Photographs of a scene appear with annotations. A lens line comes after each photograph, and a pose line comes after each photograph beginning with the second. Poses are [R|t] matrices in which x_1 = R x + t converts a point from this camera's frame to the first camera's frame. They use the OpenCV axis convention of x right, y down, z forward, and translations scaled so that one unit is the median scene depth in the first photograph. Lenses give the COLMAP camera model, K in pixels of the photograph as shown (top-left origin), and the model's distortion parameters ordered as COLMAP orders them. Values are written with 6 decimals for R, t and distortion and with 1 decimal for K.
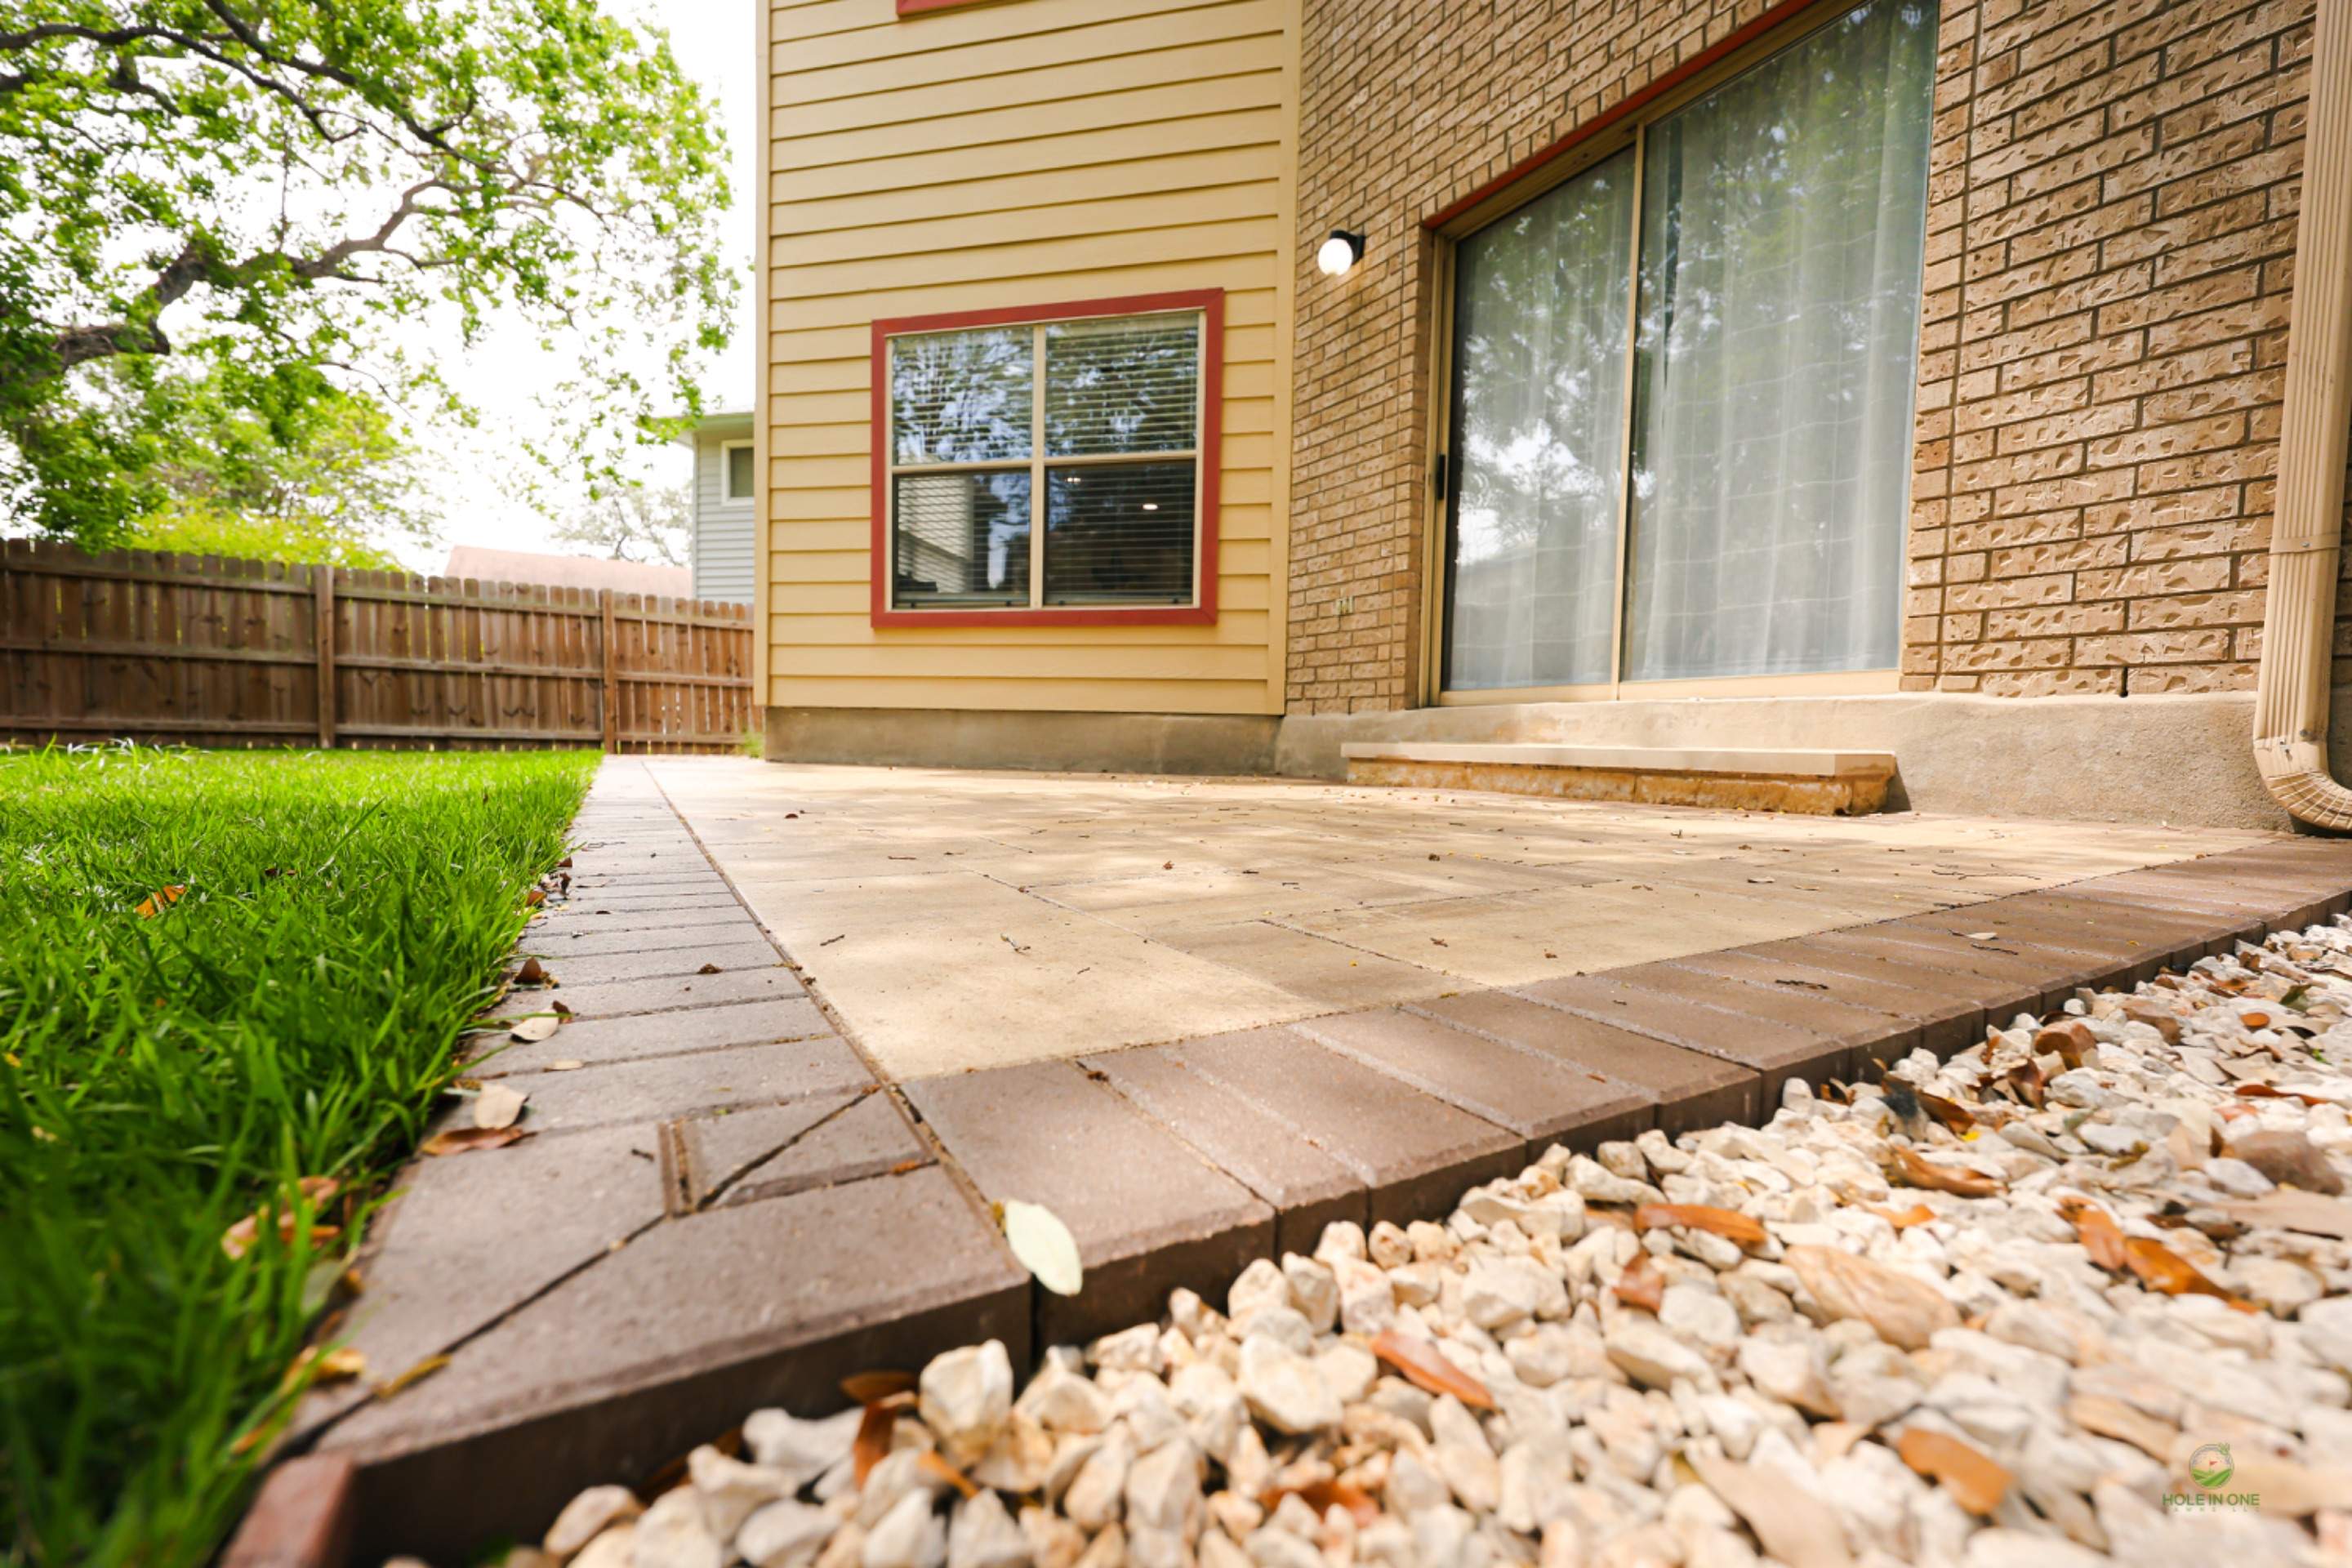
lens RADIAL K [[944.2, 0, 1167.1], [0, 944.2, 785.0], [0, 0, 1]] dist [-0.001373, 0.000041]
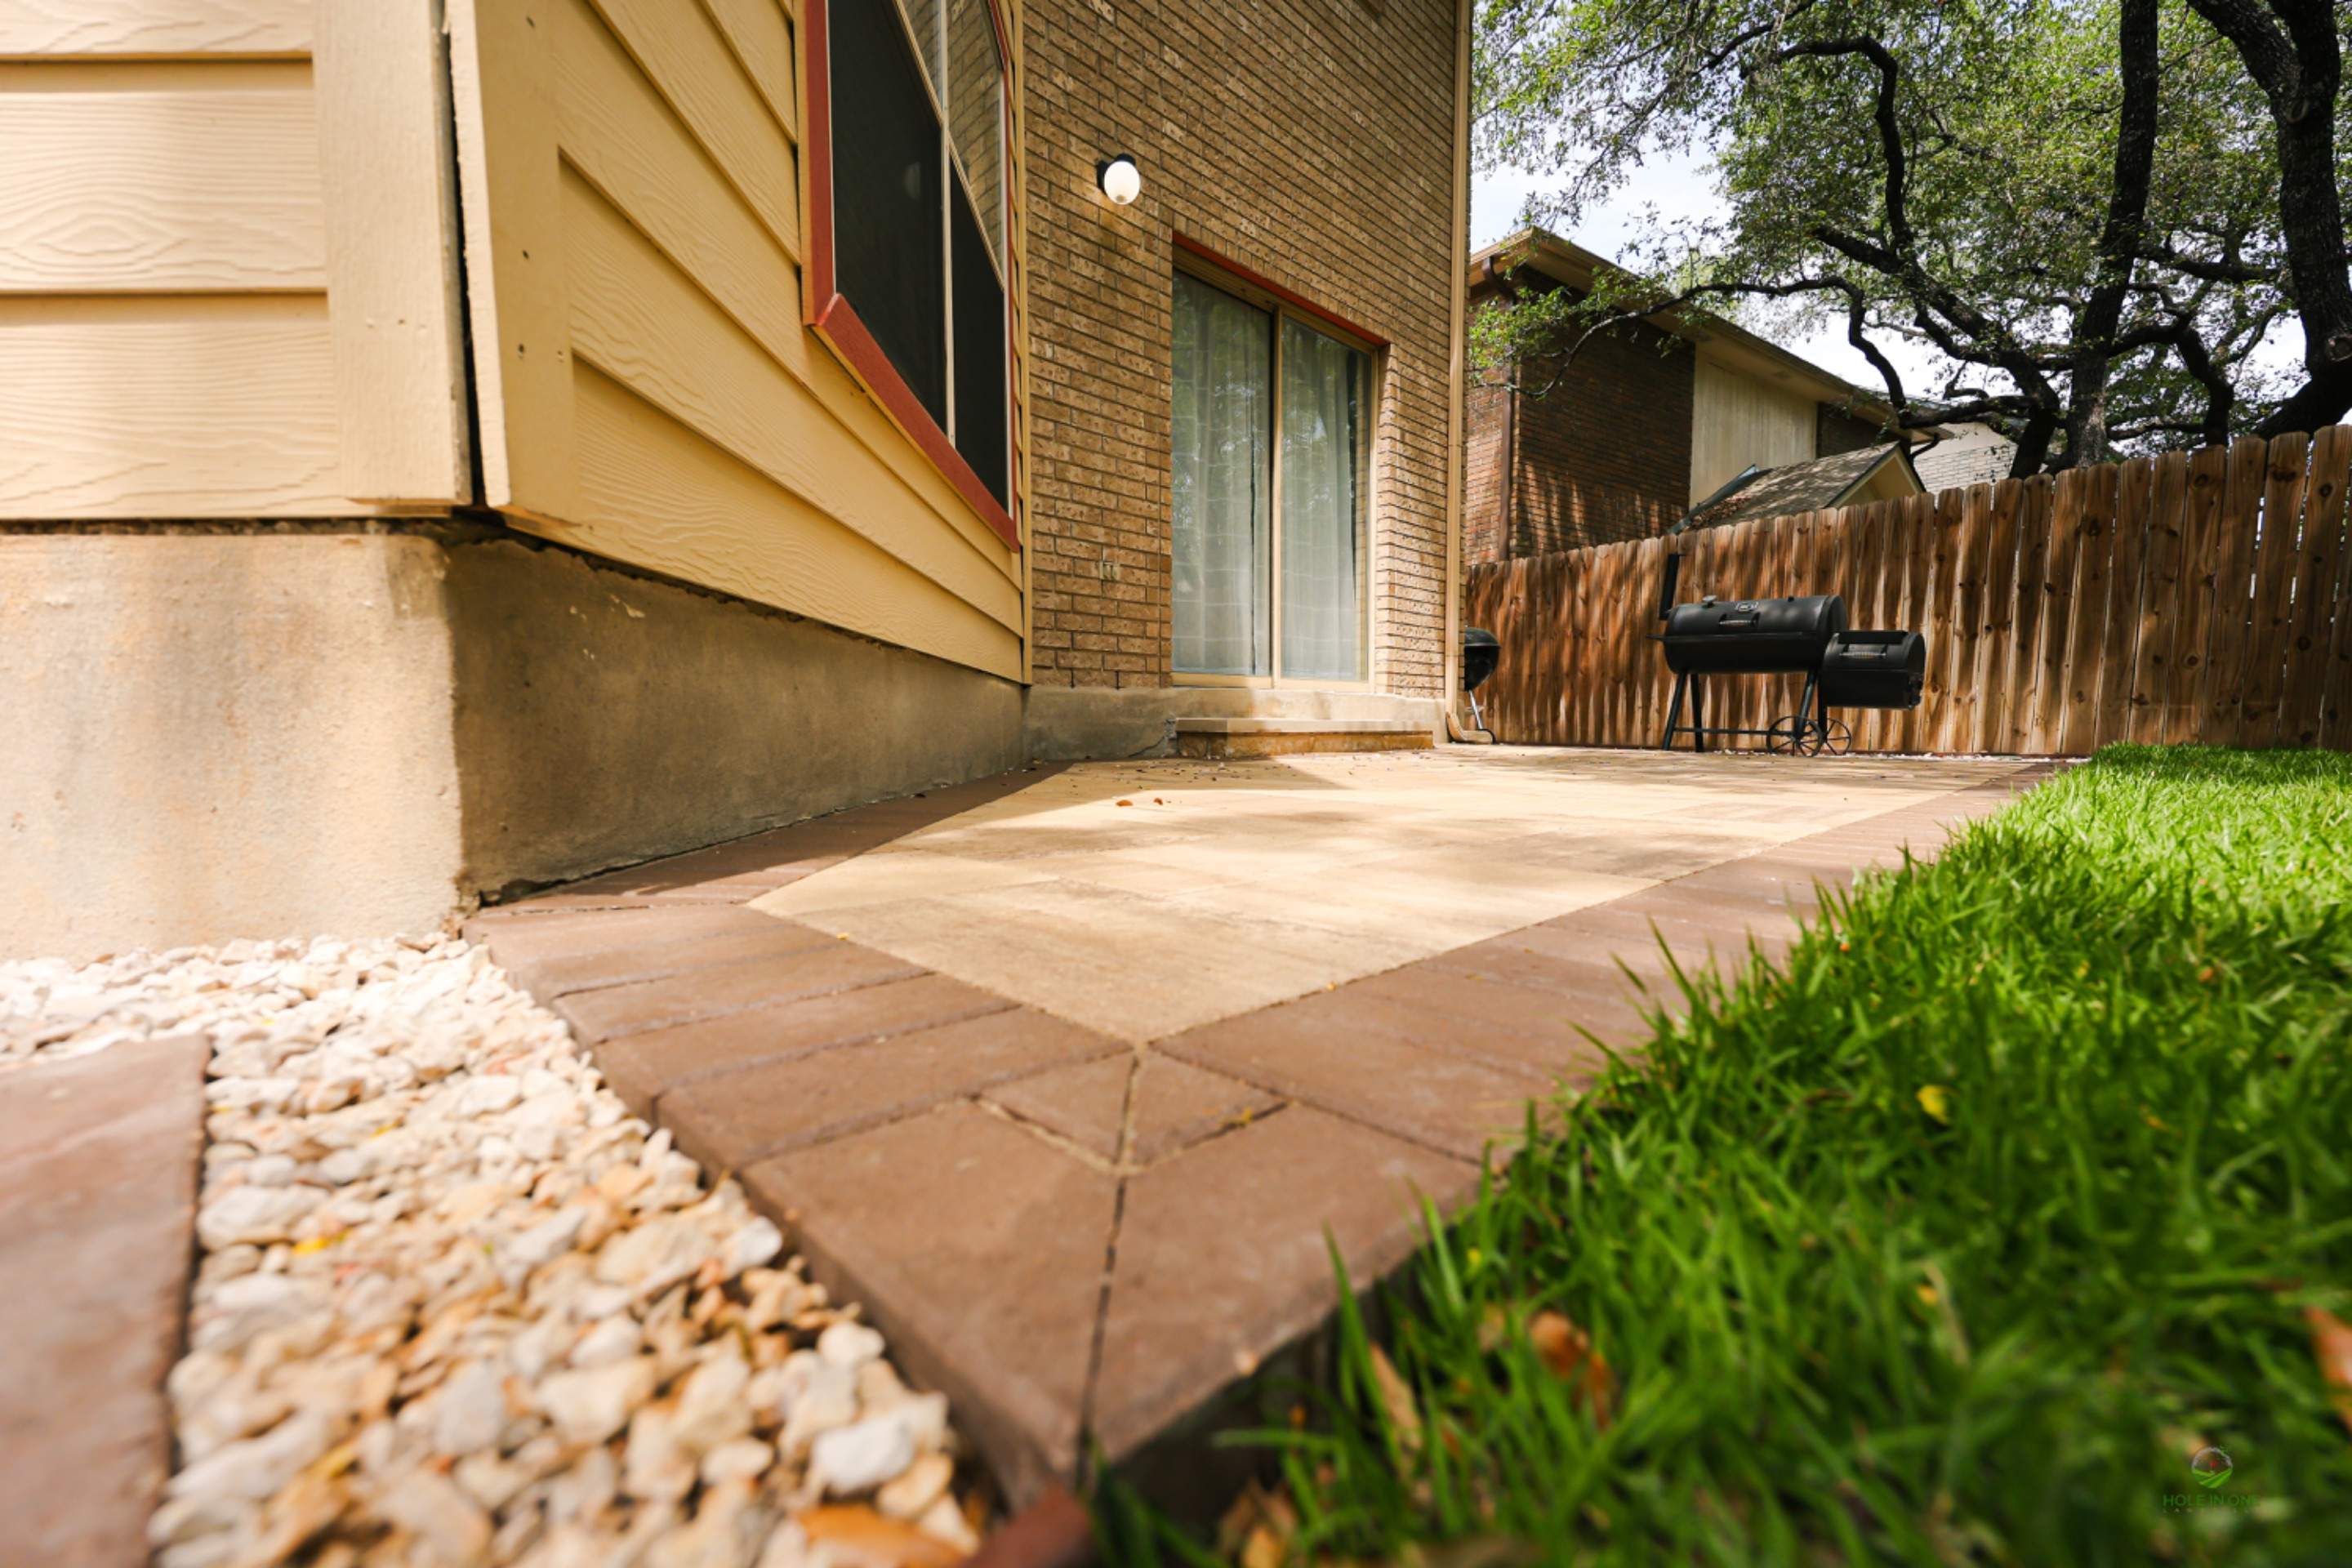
lens RADIAL K [[952.7, 0, 1170.9], [0, 952.7, 792.0], [0, 0, 1]] dist [0.002077, -0.000032]
pose [[-0.242969, -0.093589, 0.965509, -1.093301], [0.038283, 0.993634, 0.105949, -0.103894], [-0.969278, 0.062705, -0.237839, 1.714944]]
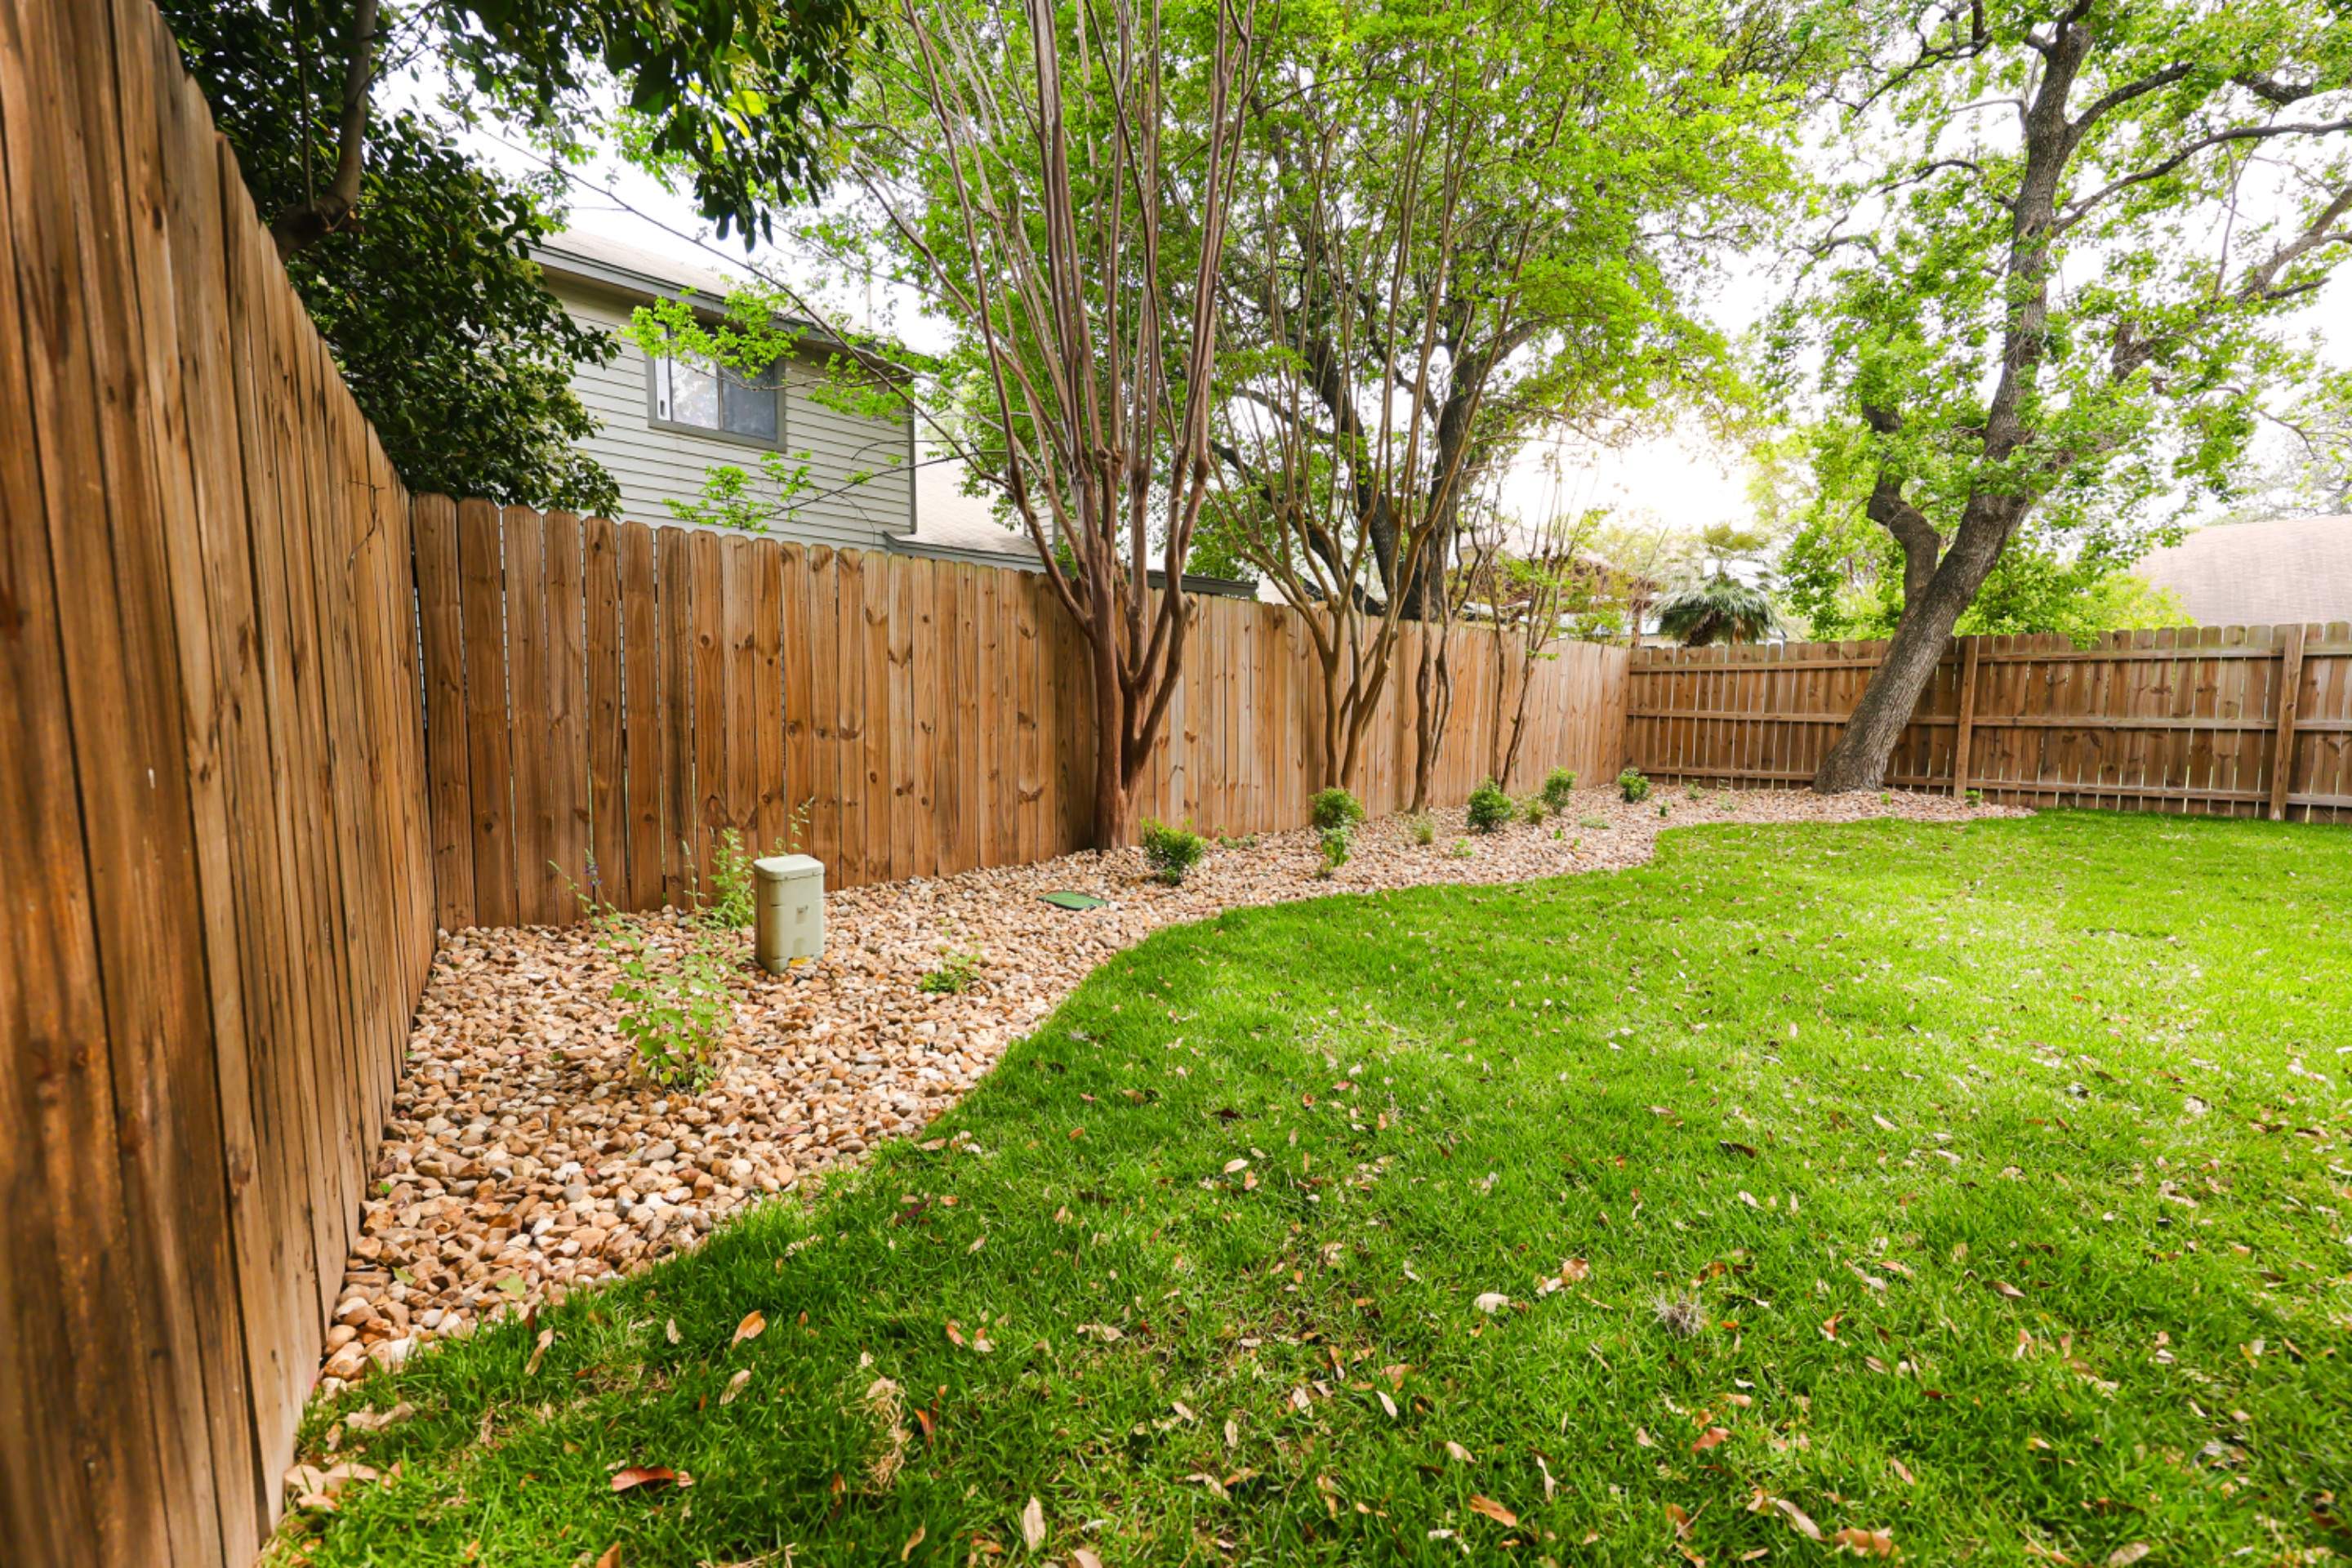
lens RADIAL K [[944.2, 0, 1167.1], [0, 944.2, 785.0], [0, 0, 1]] dist [-0.001373, 0.000041]
pose [[0.230324, 0.060476, -0.971233, -0.693725], [-0.041803, 0.997761, 0.052215, -0.226163], [0.972216, 0.028574, 0.232336, -0.904026]]
